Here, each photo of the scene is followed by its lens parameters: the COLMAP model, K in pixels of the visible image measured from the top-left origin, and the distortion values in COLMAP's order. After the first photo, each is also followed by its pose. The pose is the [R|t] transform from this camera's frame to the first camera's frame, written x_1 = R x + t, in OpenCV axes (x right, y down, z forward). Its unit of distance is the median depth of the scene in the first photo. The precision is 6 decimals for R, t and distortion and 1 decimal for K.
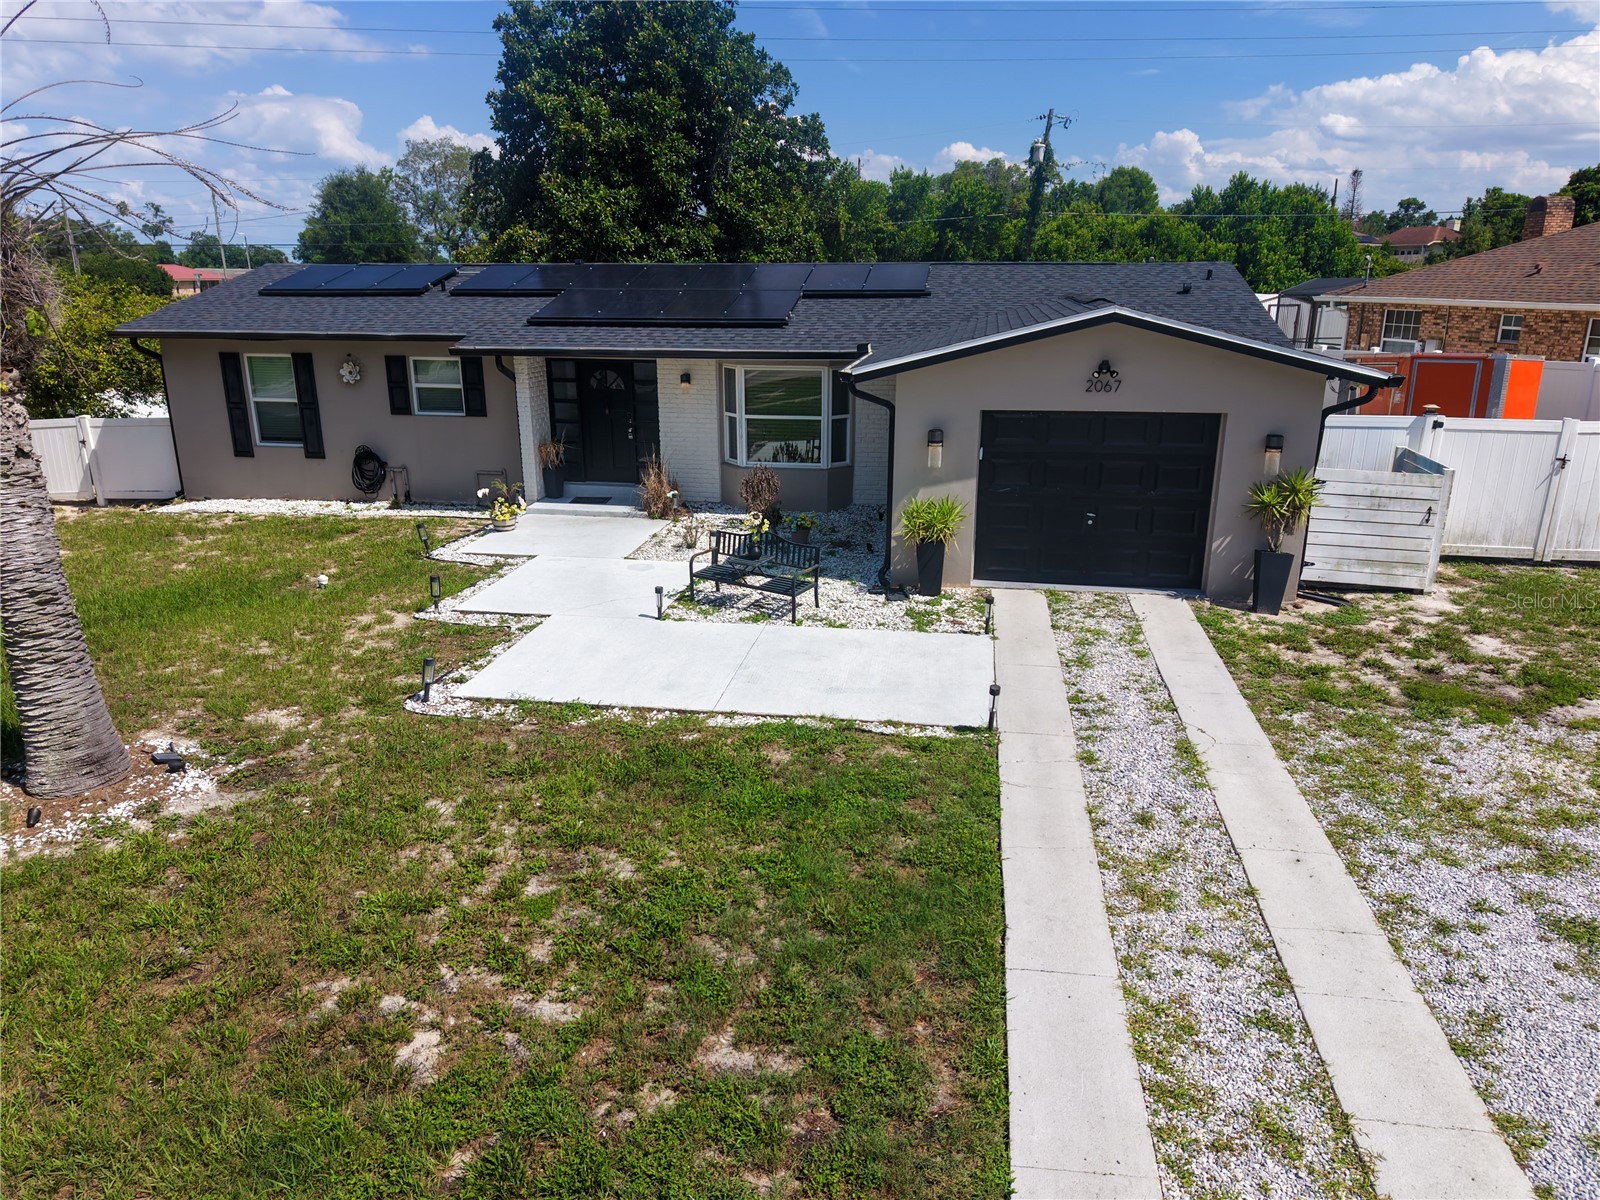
lens RADIAL K [[1070.6, 0, 797.1], [0, 1070.6, 598.7], [0, 0, 1]] dist [0.026983, -0.028528]
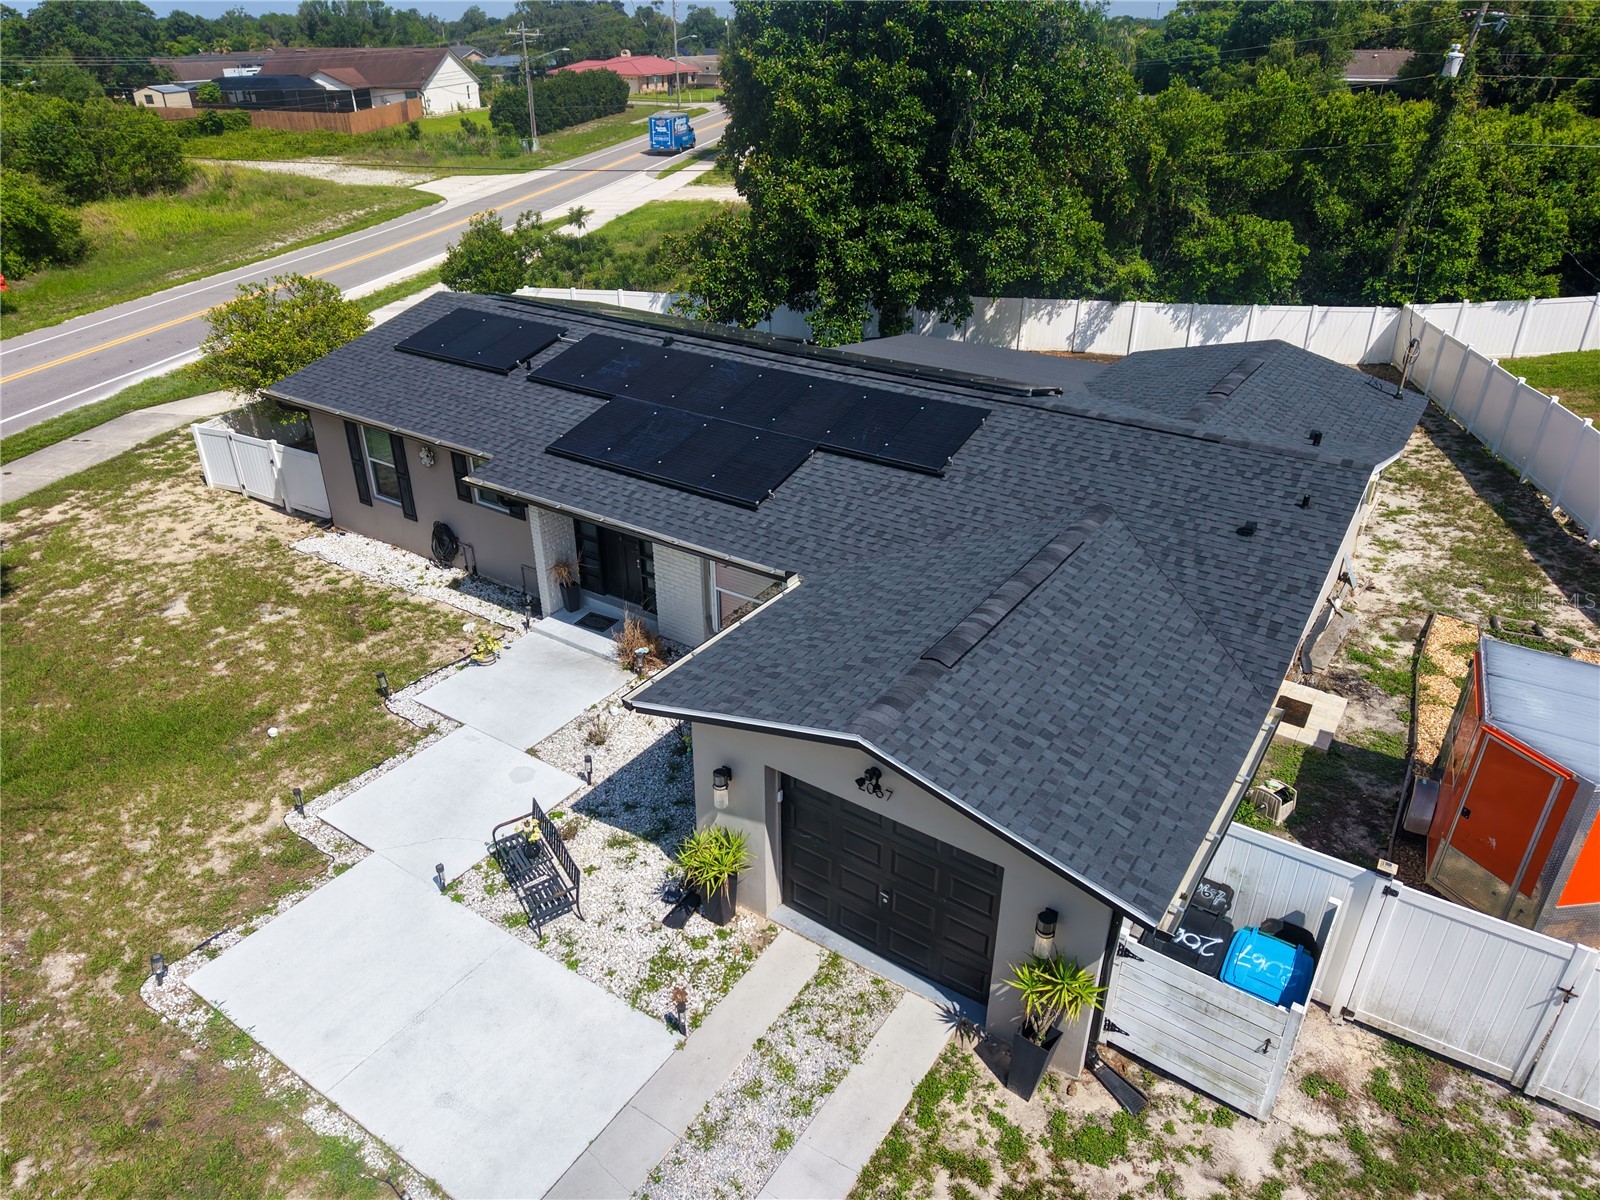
lens RADIAL K [[1070.6, 0, 798.5], [0, 1070.6, 597.8], [0, 0, 1]] dist [0.026983, -0.028528]
pose [[0.910832, 0.195971, -0.363290, 0.521882], [-0.121366, 0.968356, 0.218078, -0.539452], [0.394531, -0.154541, 0.905794, 0.230332]]
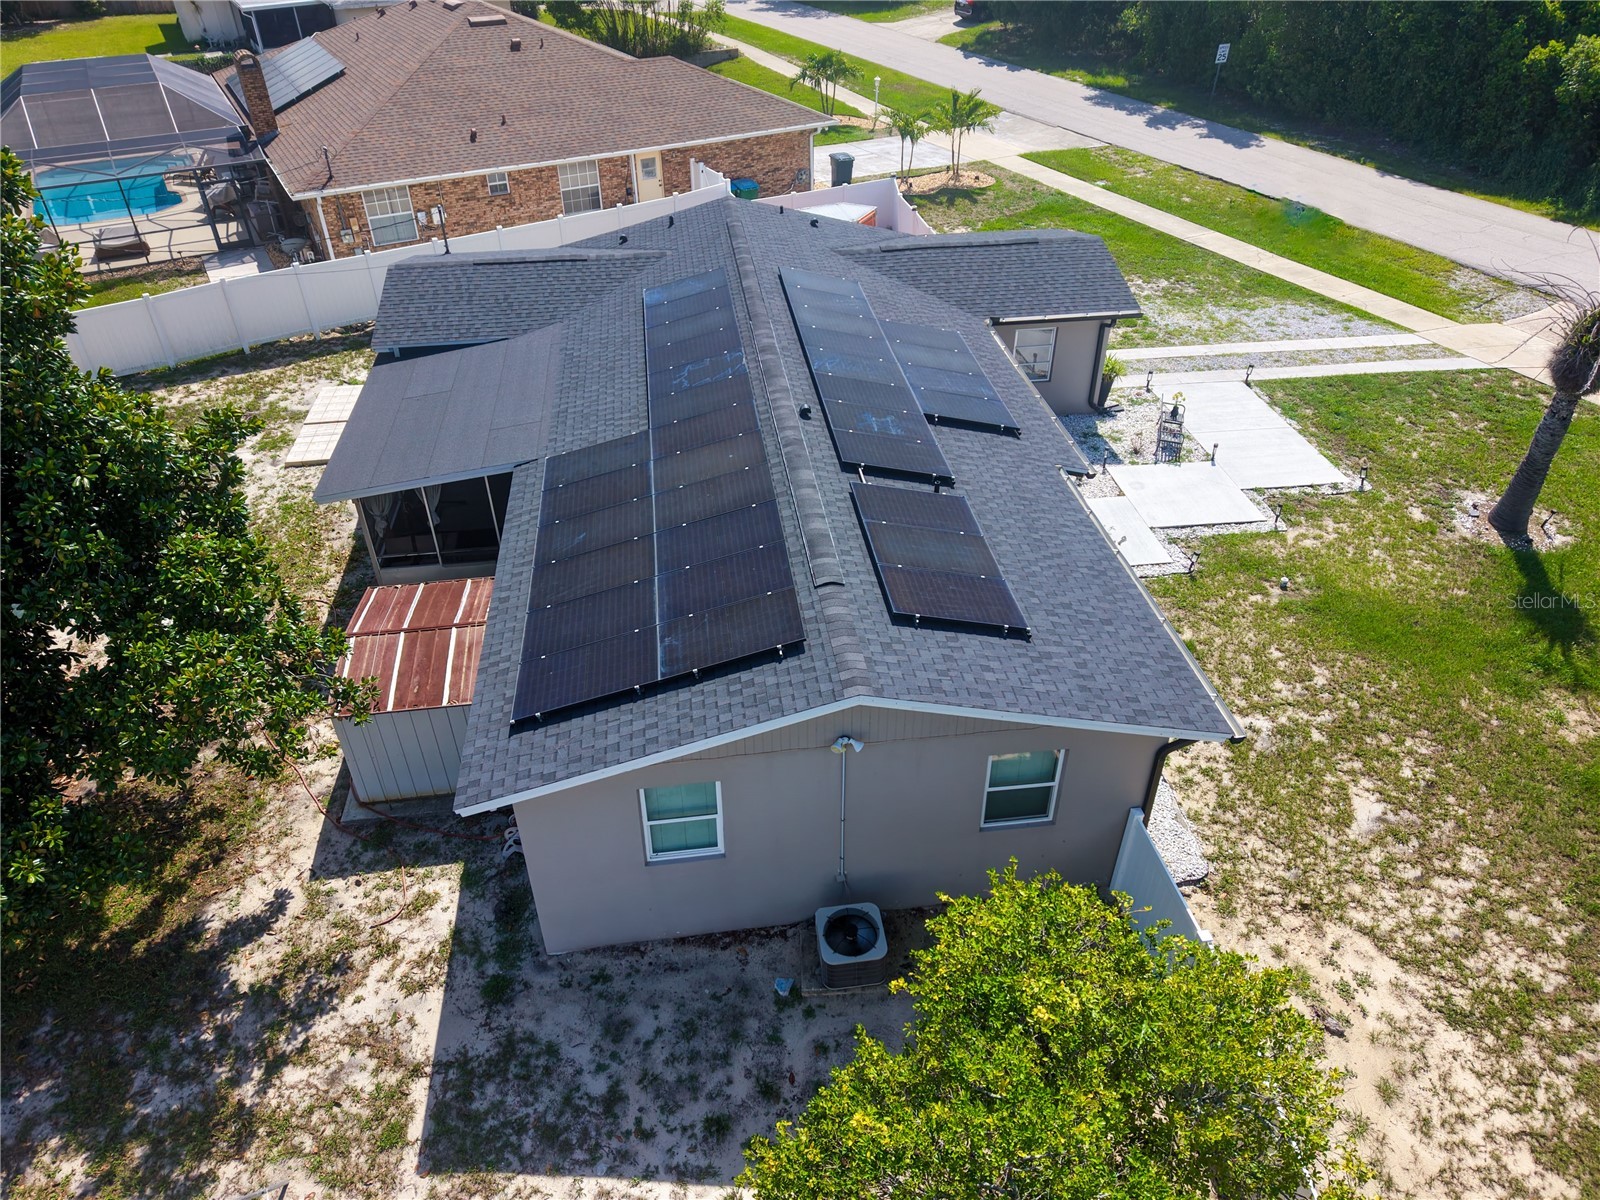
lens RADIAL K [[1070.6, 0, 792.0], [0, 1070.6, 597.5], [0, 0, 1]] dist [0.026983, -0.028528]
pose [[-0.286914, -0.558246, 0.778487, -1.578788], [0.286356, 0.725517, 0.625799, -1.245720], [-0.914156, 0.402475, -0.048304, 1.913189]]
